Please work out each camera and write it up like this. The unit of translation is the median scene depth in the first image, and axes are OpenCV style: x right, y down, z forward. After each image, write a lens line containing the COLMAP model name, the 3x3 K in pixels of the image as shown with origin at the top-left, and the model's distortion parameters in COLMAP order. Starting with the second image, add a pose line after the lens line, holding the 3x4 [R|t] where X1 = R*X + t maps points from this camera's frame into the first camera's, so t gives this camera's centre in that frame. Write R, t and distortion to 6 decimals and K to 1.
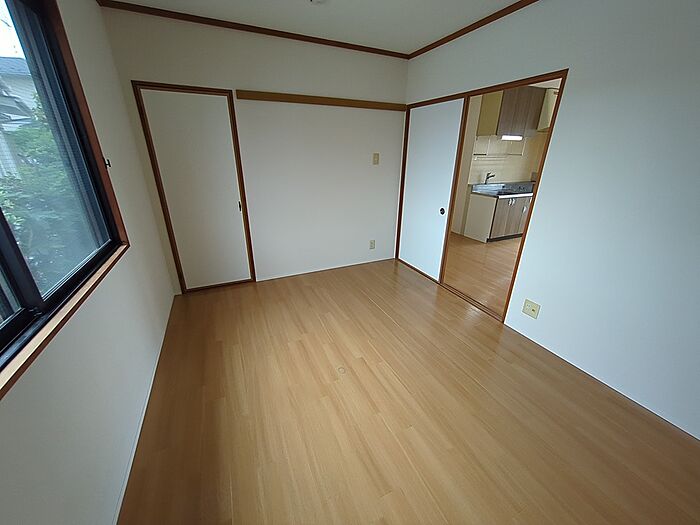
lens RADIAL K [[280.6, 0, 350.7], [0, 280.6, 262.2], [0, 0, 1]] dist [-0.002127, -0.000010]
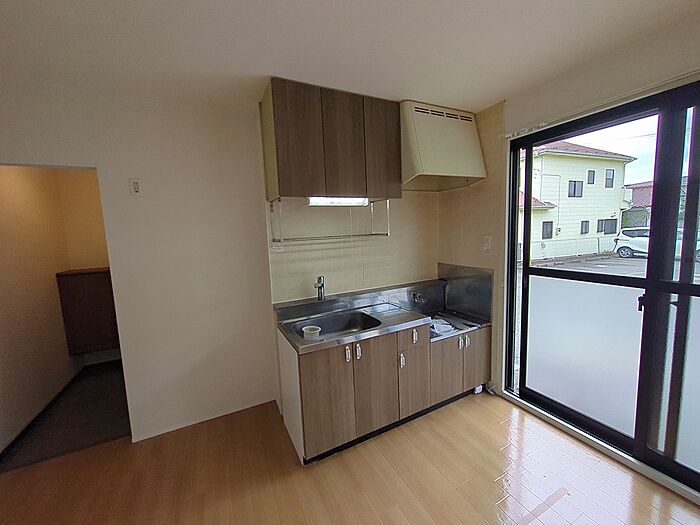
lens RADIAL K [[280.6, 0, 349.9], [0, 280.6, 262.3], [0, 0, 1]] dist [-0.002127, -0.000010]
pose [[0.998527, -0.049786, 0.021575, 0.546114], [0.053694, 0.963923, -0.260709, -0.225873], [-0.007817, 0.261484, 0.965176, 0.573786]]
